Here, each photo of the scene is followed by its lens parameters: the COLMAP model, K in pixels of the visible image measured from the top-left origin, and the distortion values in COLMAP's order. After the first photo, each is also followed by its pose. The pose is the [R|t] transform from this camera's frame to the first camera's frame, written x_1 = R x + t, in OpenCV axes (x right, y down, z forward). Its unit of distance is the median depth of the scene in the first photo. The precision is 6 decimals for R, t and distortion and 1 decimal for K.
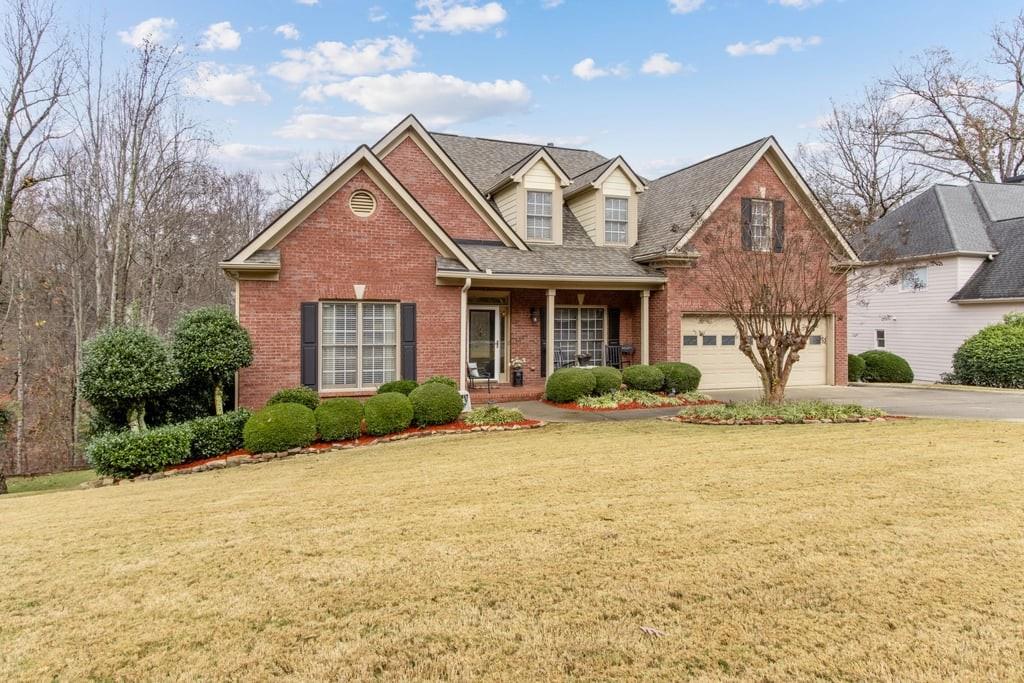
lens RADIAL K [[612.4, 0, 519.2], [0, 612.4, 317.6], [0, 0, 1]] dist [0.004941, -0.003099]
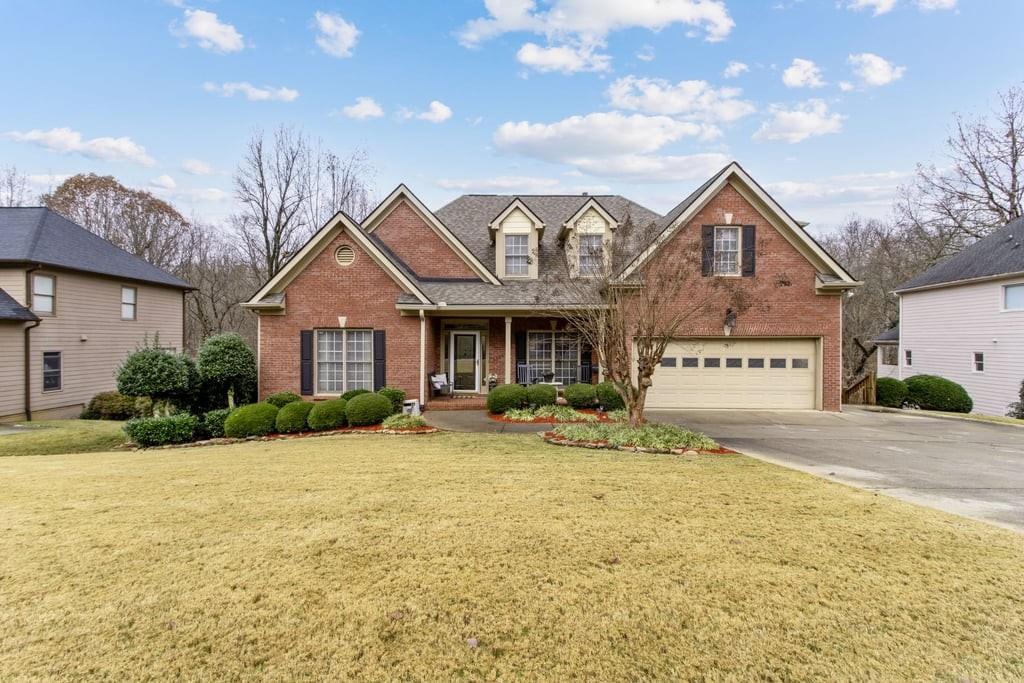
lens RADIAL K [[470.6, 0, 514.2], [0, 470.6, 343.8], [0, 0, 1]] dist [0.004246, -0.002044]
pose [[0.932175, 0.003742, -0.361989, 0.376062], [0.000791, 0.999923, 0.012372, -0.005778], [0.362007, -0.011819, 0.932100, 0.145897]]
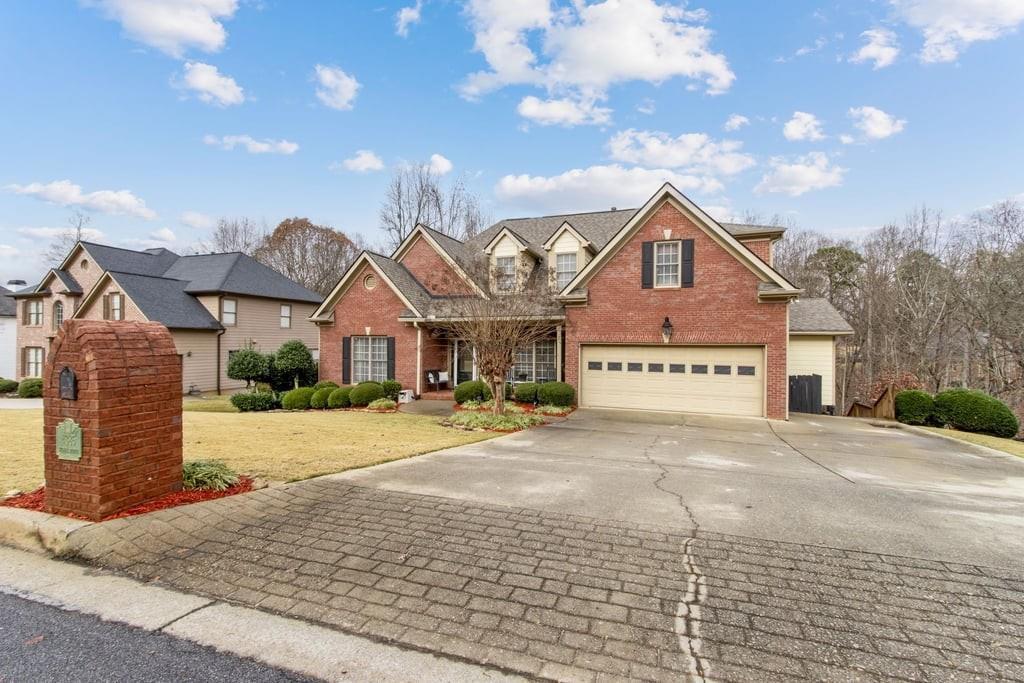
lens RADIAL K [[480.0, 0, 516.1], [0, 480.0, 342.7], [0, 0, 1]] dist [0.001201, 0.001400]
pose [[0.746447, 0.005254, -0.665424, 0.828500], [-0.004809, 0.999985, 0.002501, -0.010775], [0.665428, 0.001333, 0.746461, 0.188248]]
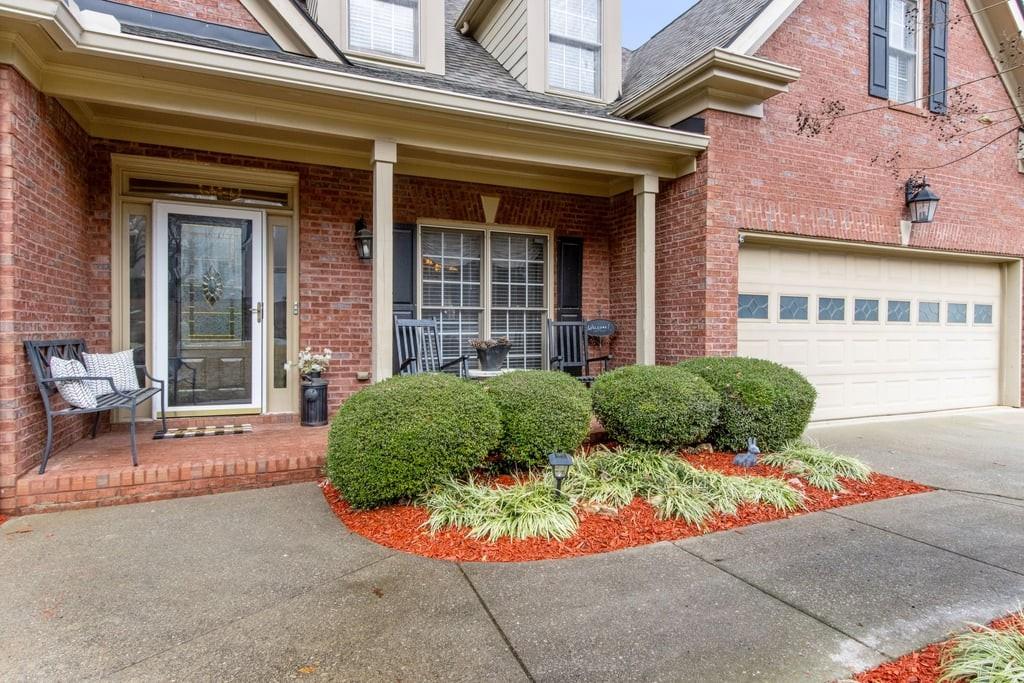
lens RADIAL K [[556.3, 0, 510.2], [0, 556.3, 335.7], [0, 0, 1]] dist [0.007941, 0.000037]
pose [[0.999307, -0.001042, 0.037219, 0.105729], [0.000312, 0.999807, 0.019625, 0.051387], [-0.037232, -0.019600, 0.999114, 0.654913]]
